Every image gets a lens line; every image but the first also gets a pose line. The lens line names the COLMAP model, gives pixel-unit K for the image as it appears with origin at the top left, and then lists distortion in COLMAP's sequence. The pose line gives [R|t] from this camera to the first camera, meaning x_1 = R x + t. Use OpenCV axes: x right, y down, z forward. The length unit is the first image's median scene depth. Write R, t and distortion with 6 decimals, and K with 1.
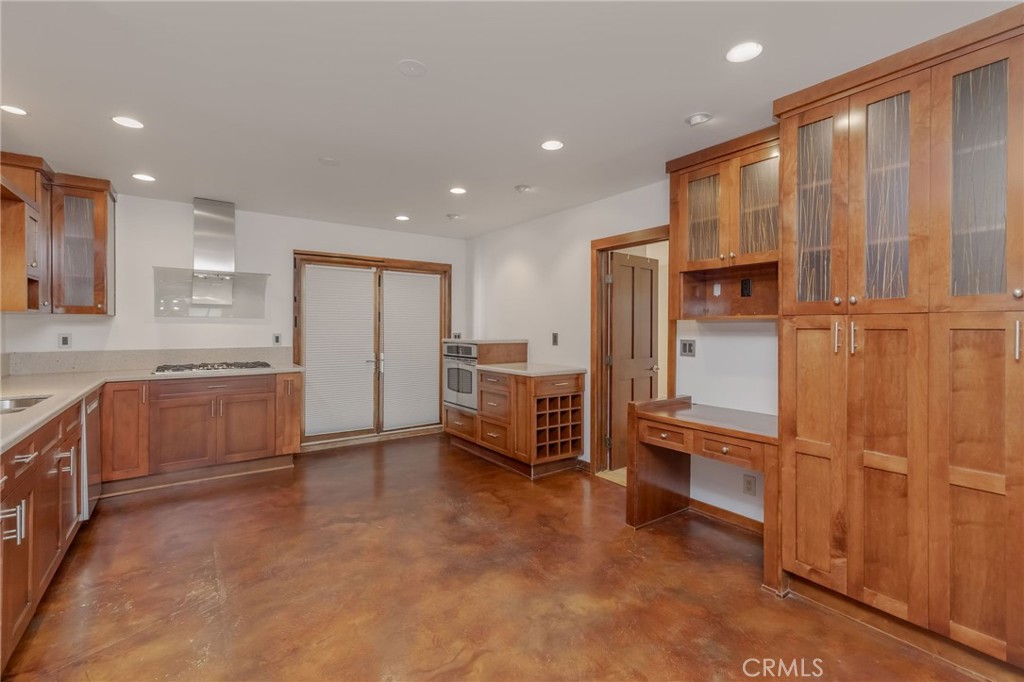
lens RADIAL K [[460.5, 0, 512.7], [0, 460.5, 328.0], [0, 0, 1]] dist [0.011210, 0.000216]
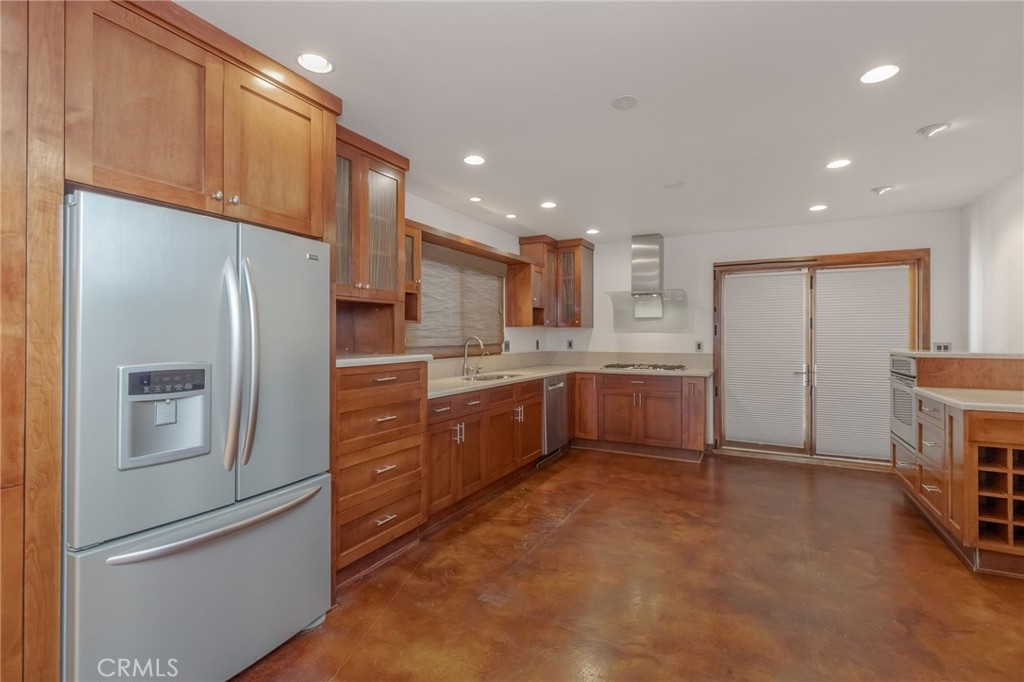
lens RADIAL K [[455.8, 0, 513.3], [0, 455.8, 335.1], [0, 0, 1]] dist [0.002828, 0.000078]
pose [[0.446484, -0.004399, -0.894781, 0.278606], [0.000730, 0.999989, -0.004552, 0.002458], [0.894791, 0.001379, 0.446483, 0.117388]]
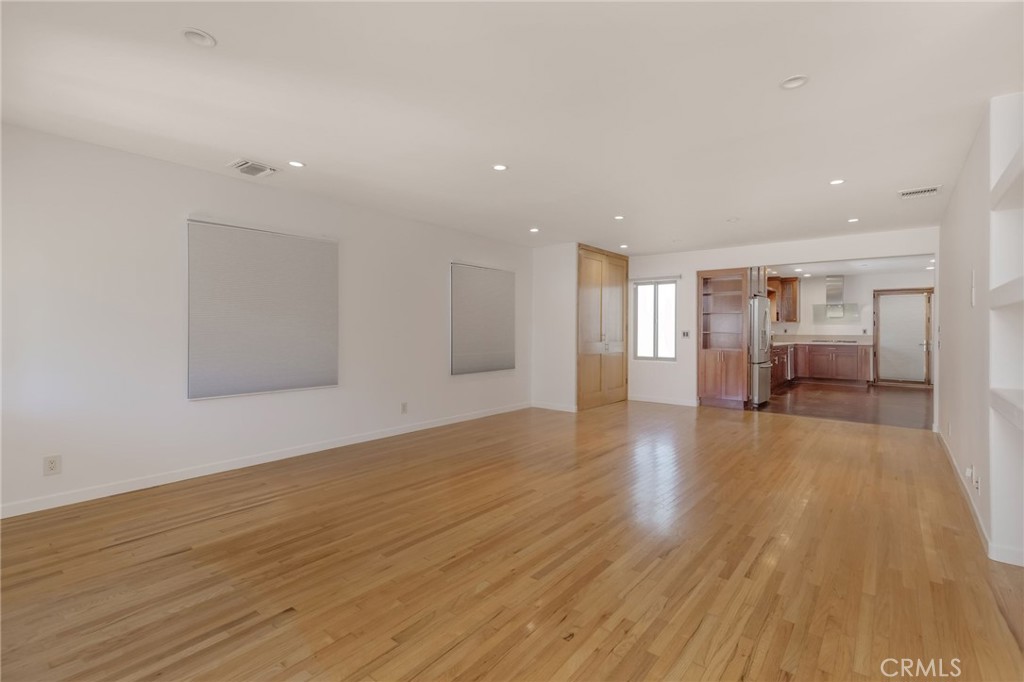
lens RADIAL K [[453.4, 0, 527.6], [0, 453.4, 331.7], [0, 0, 1]] dist [0.004352, 0.000271]
pose [[0.277378, 0.000243, -0.960761, 1.155330], [-0.002859, 0.999996, -0.000572, 0.032175], [0.960757, 0.002905, 0.277378, -1.171848]]
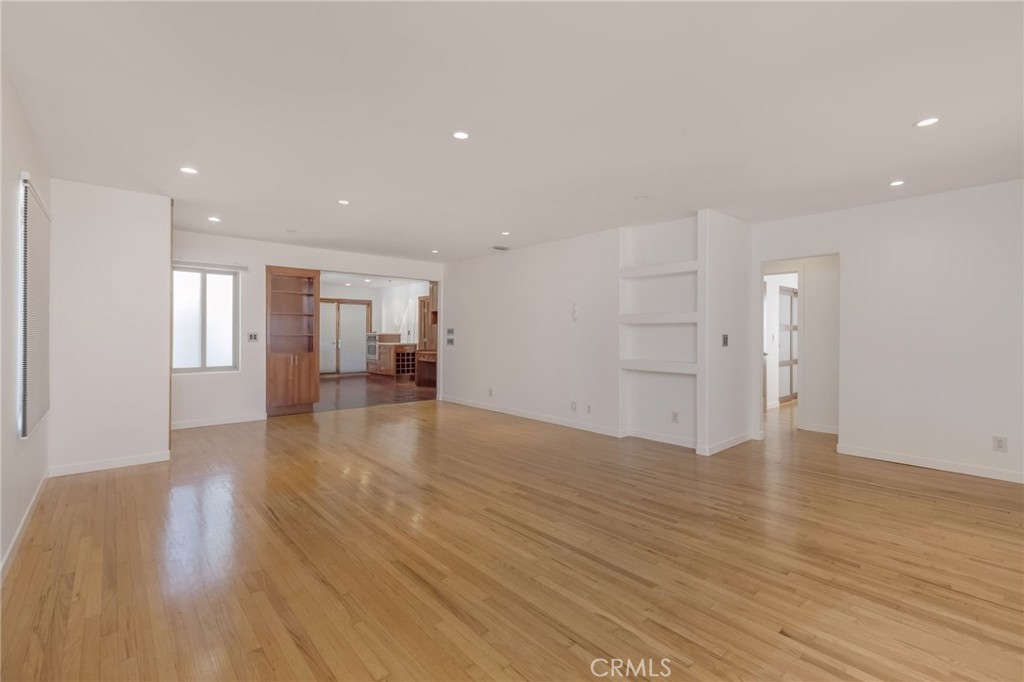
lens RADIAL K [[460.5, 0, 512.7], [0, 460.5, 328.0], [0, 0, 1]] dist [0.011210, 0.000216]
pose [[0.995879, -0.001085, 0.090690, 0.439284], [0.002121, 0.999934, -0.011327, 0.028296], [-0.090672, 0.011472, 0.995815, -1.636314]]
